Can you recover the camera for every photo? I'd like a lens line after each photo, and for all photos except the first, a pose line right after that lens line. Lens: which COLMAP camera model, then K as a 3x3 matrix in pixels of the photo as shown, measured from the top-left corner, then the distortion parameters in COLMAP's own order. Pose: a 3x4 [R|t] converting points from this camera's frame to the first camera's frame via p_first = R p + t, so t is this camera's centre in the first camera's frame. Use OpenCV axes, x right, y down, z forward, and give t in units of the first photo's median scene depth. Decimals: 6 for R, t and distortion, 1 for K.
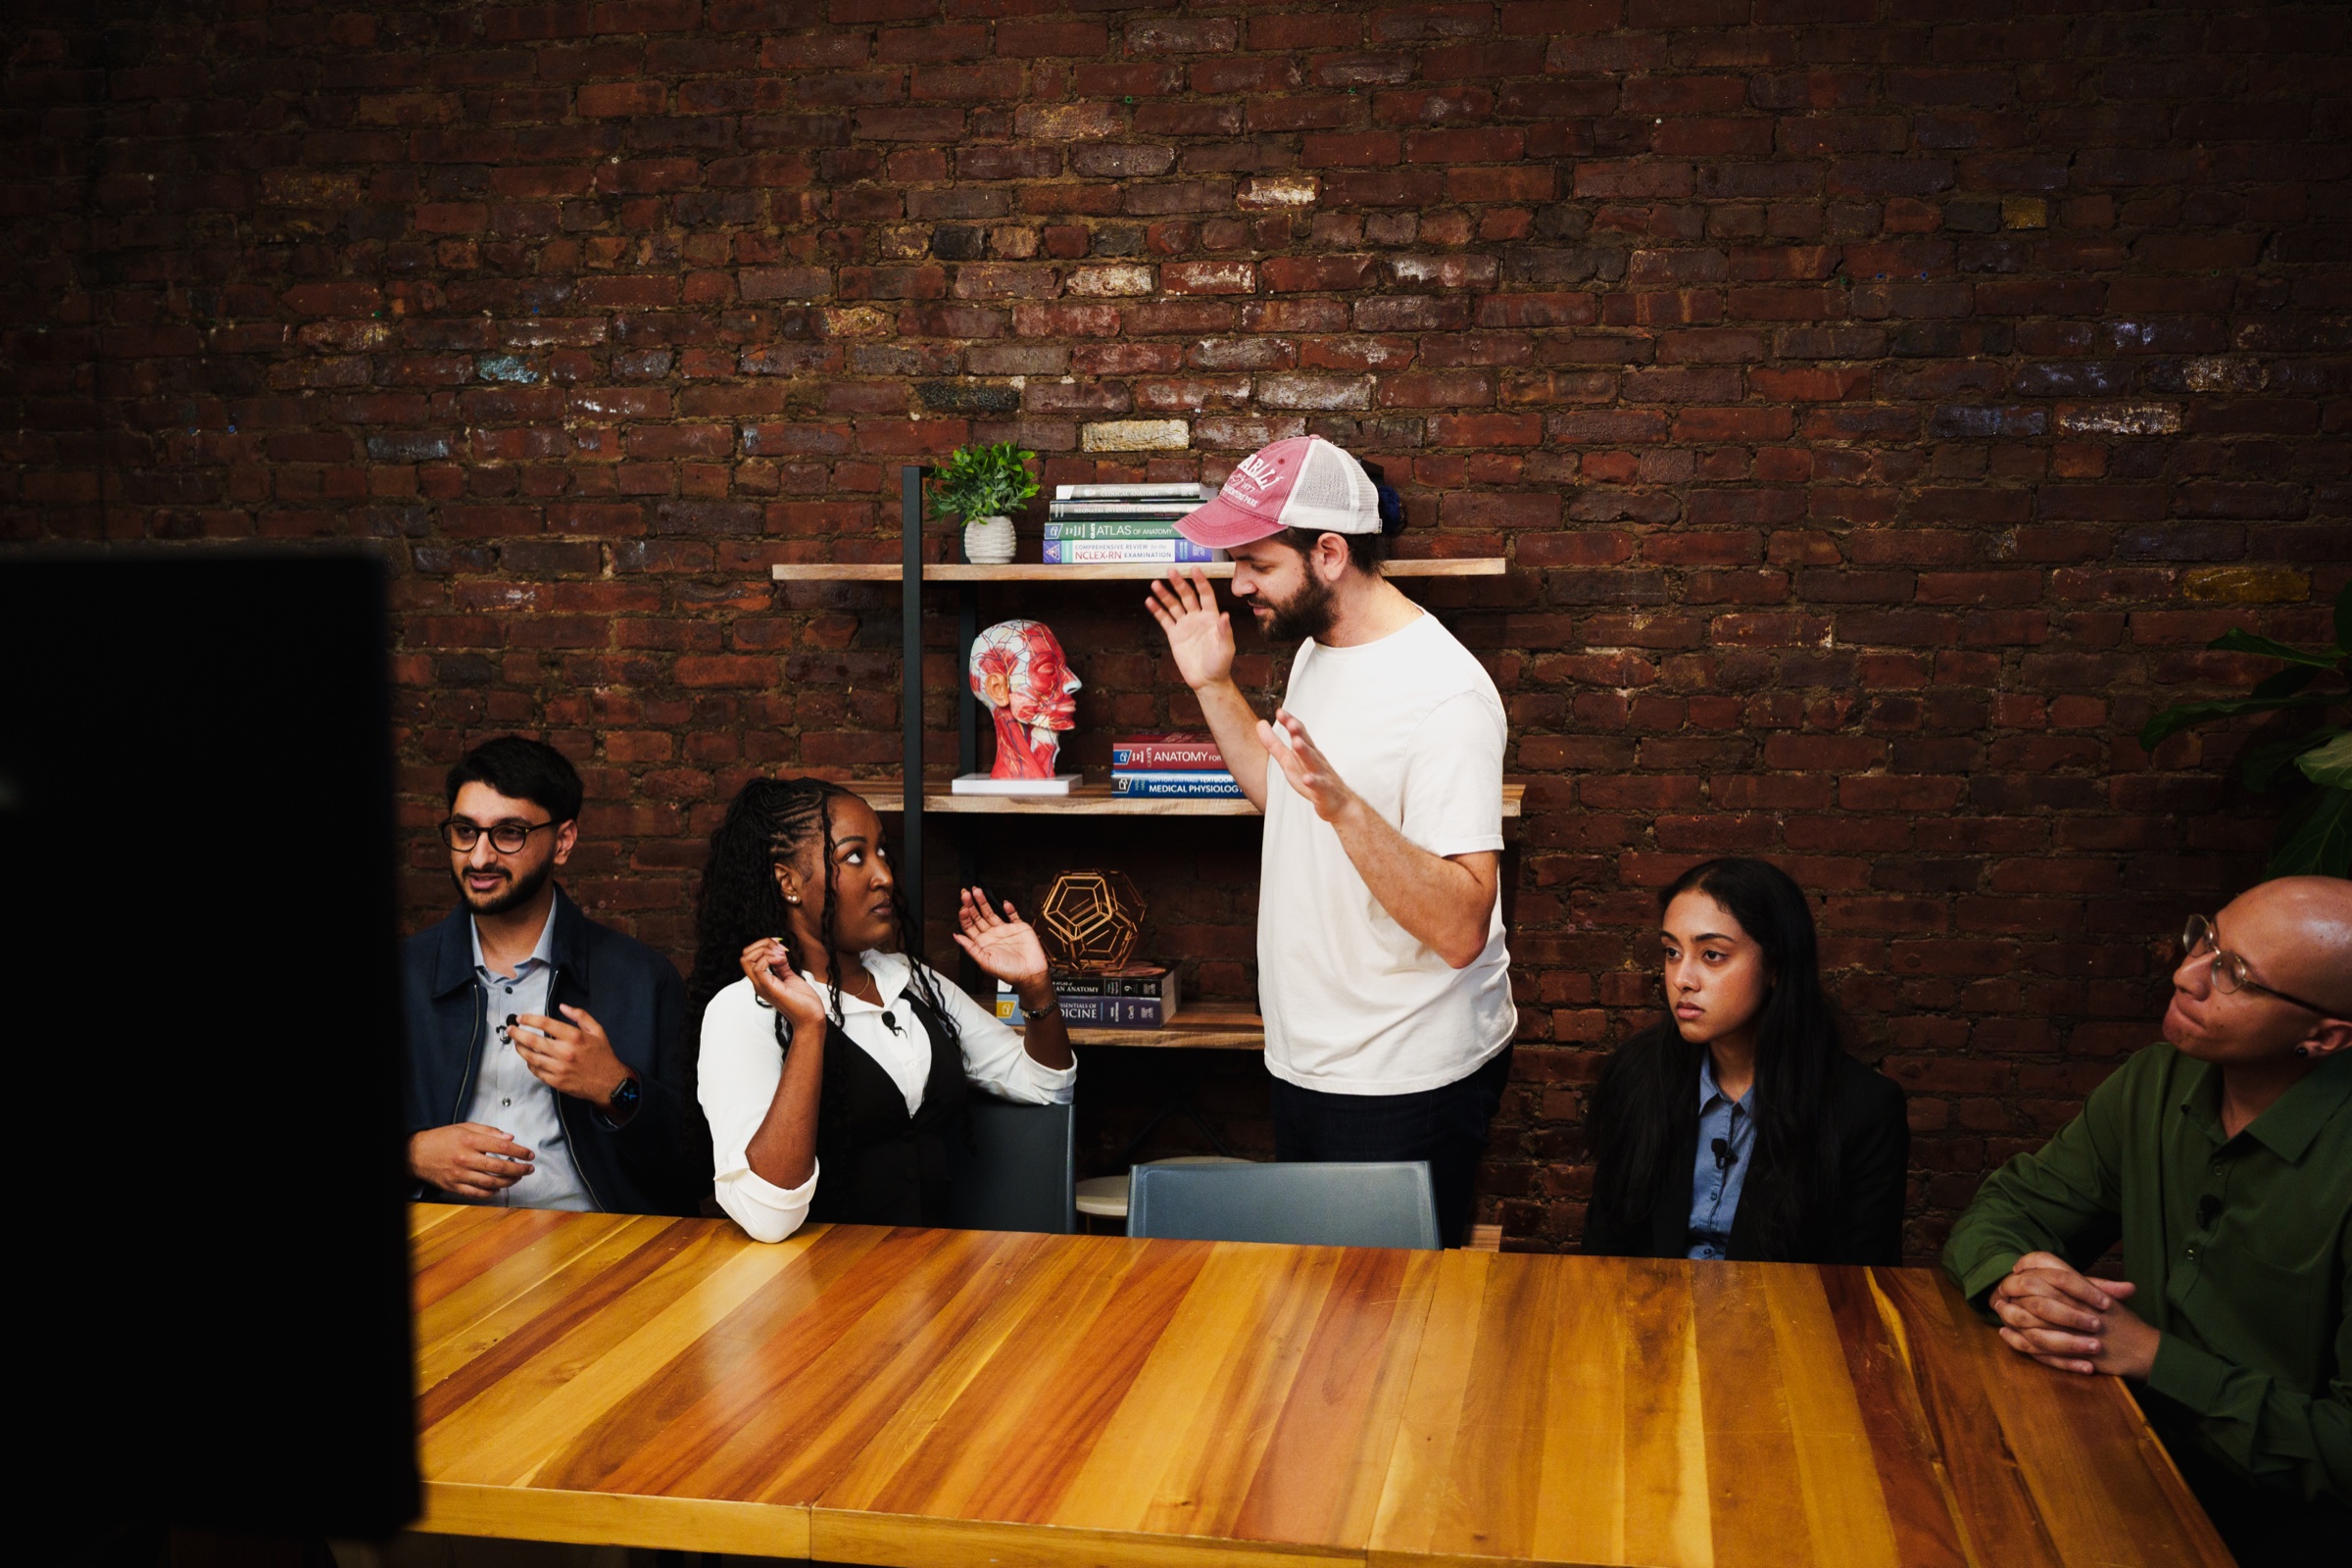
lens RADIAL K [[2395.4, 0, 1166.6], [0, 2395.4, 779.8], [0, 0, 1]] dist [-0.002444, 0.000000]
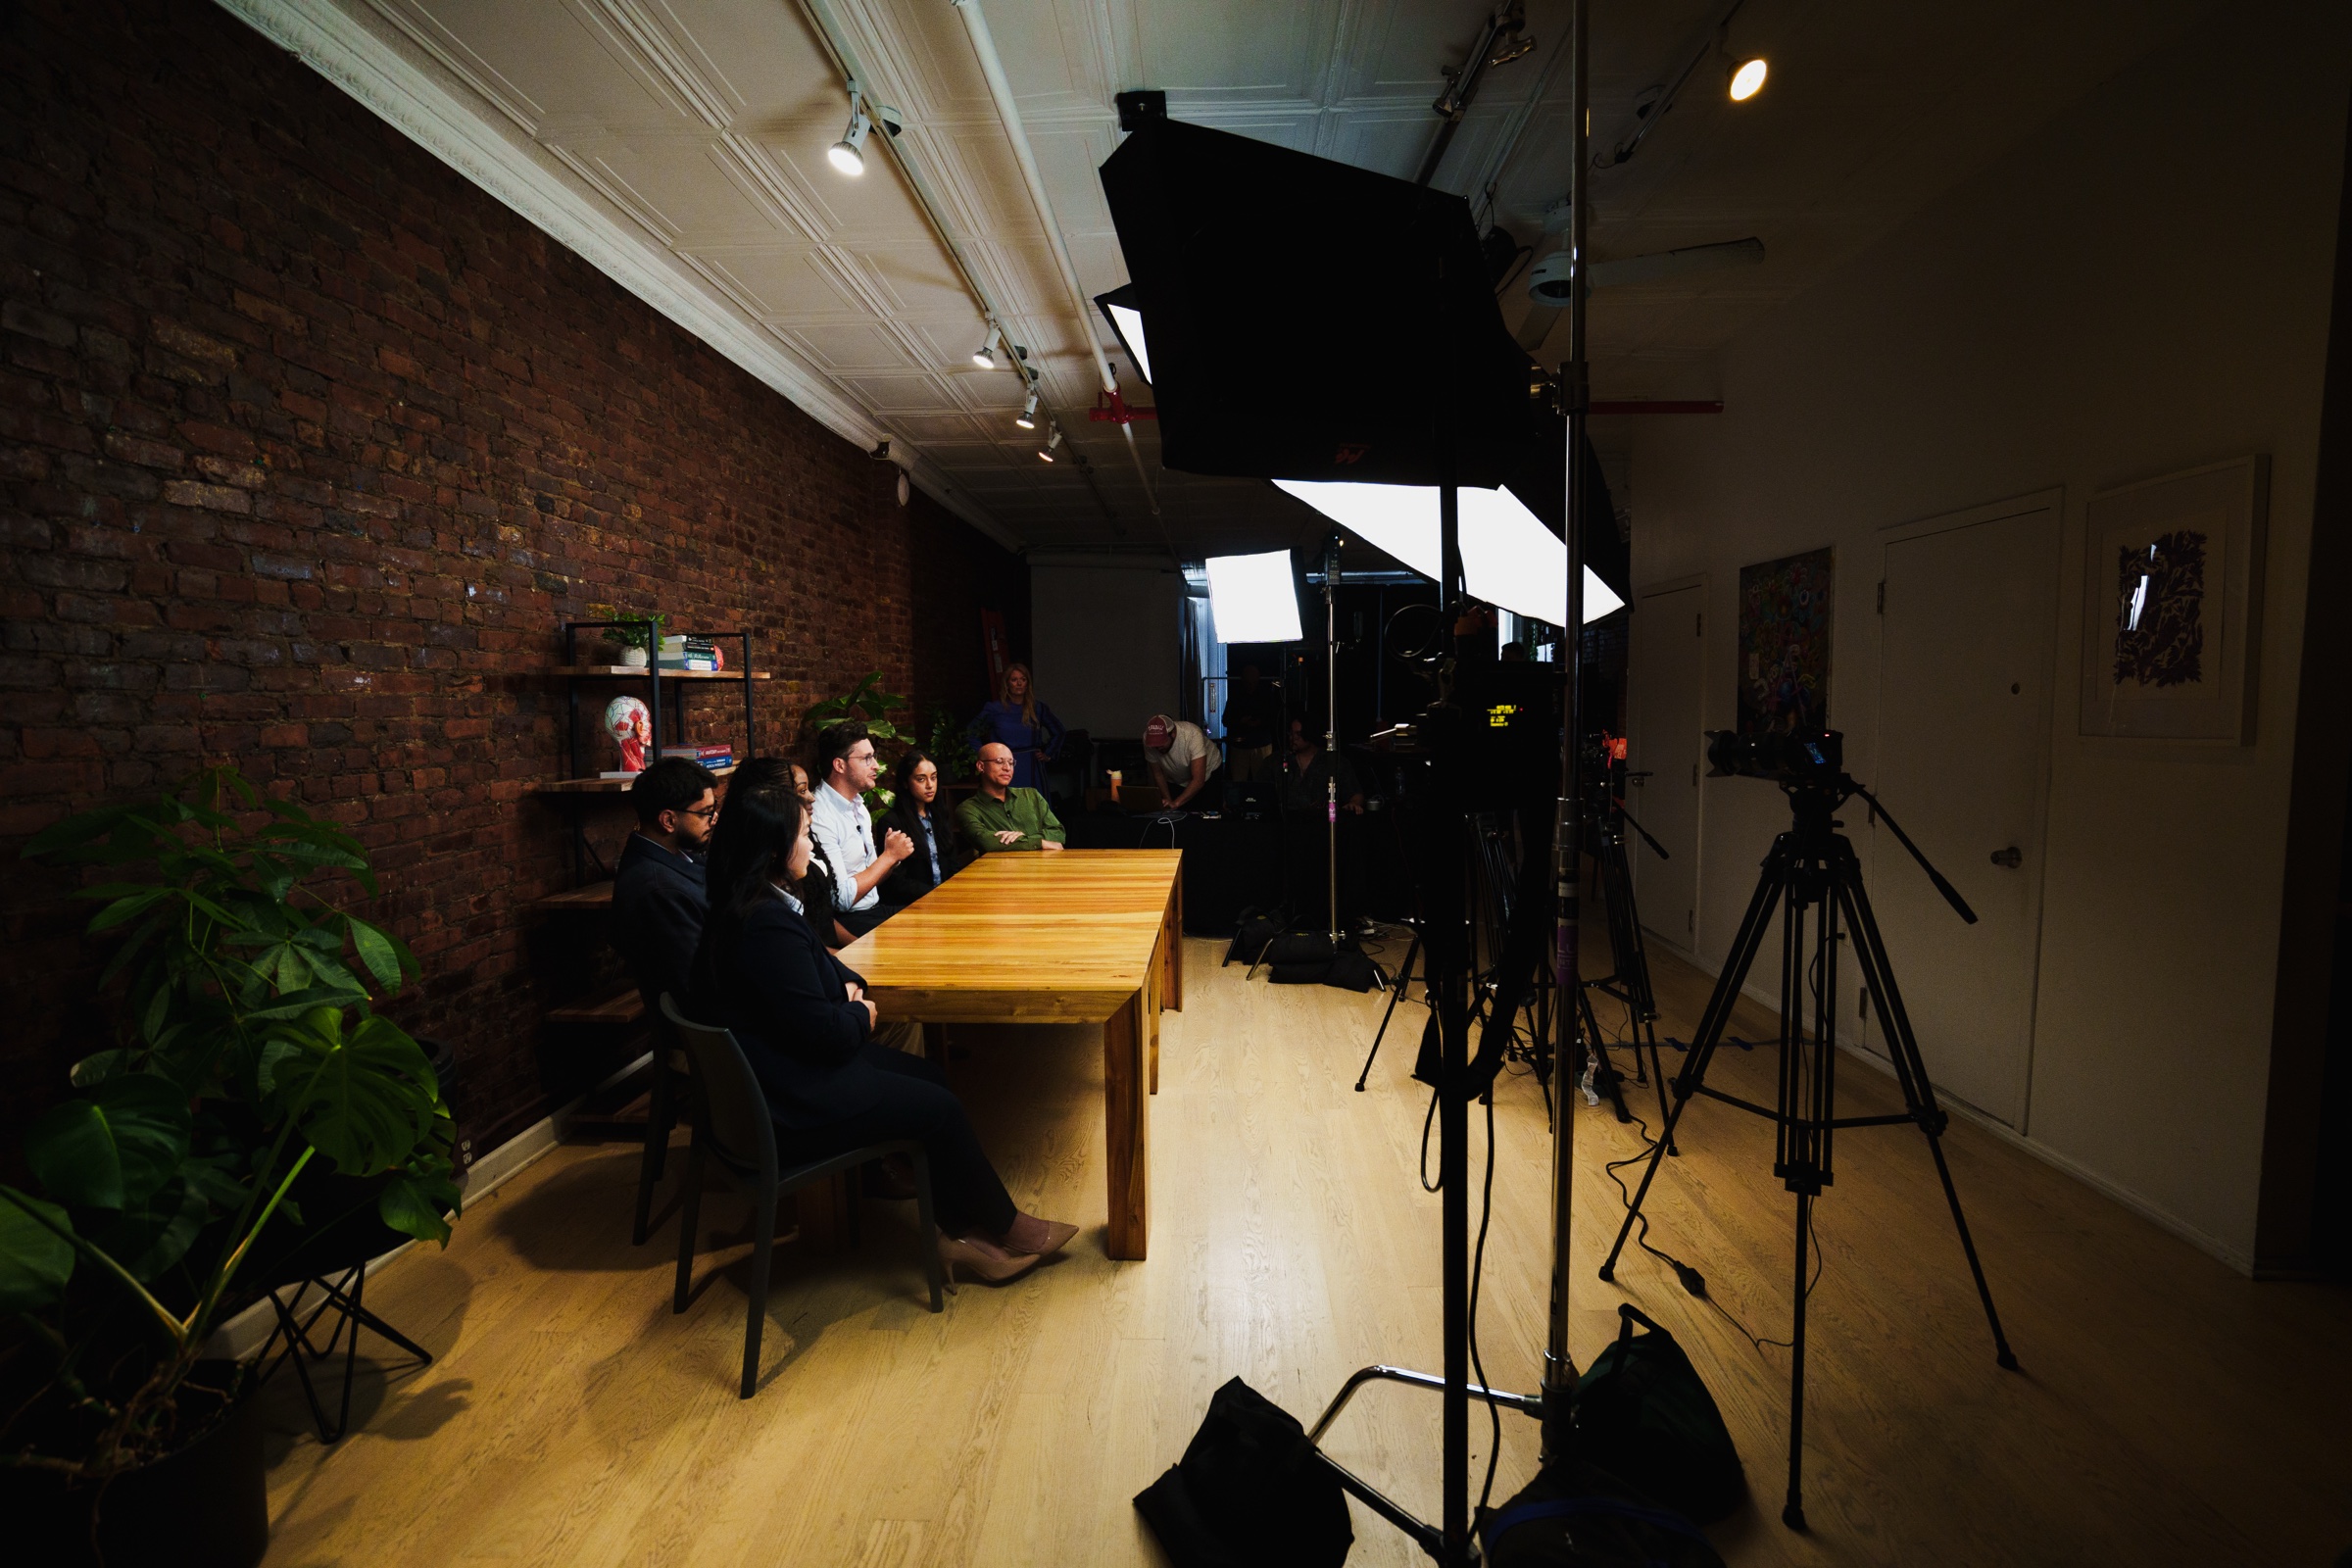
lens RADIAL K [[1071.0, 0, 1183.7], [0, 1071.0, 780.8], [0, 0, 1]] dist [-0.048772, 0.020933]
pose [[-0.145078, -0.072285, 0.986776, -1.017748], [0.095896, 0.991605, 0.086738, -0.025556], [-0.984762, 0.107212, -0.136928, 0.630645]]
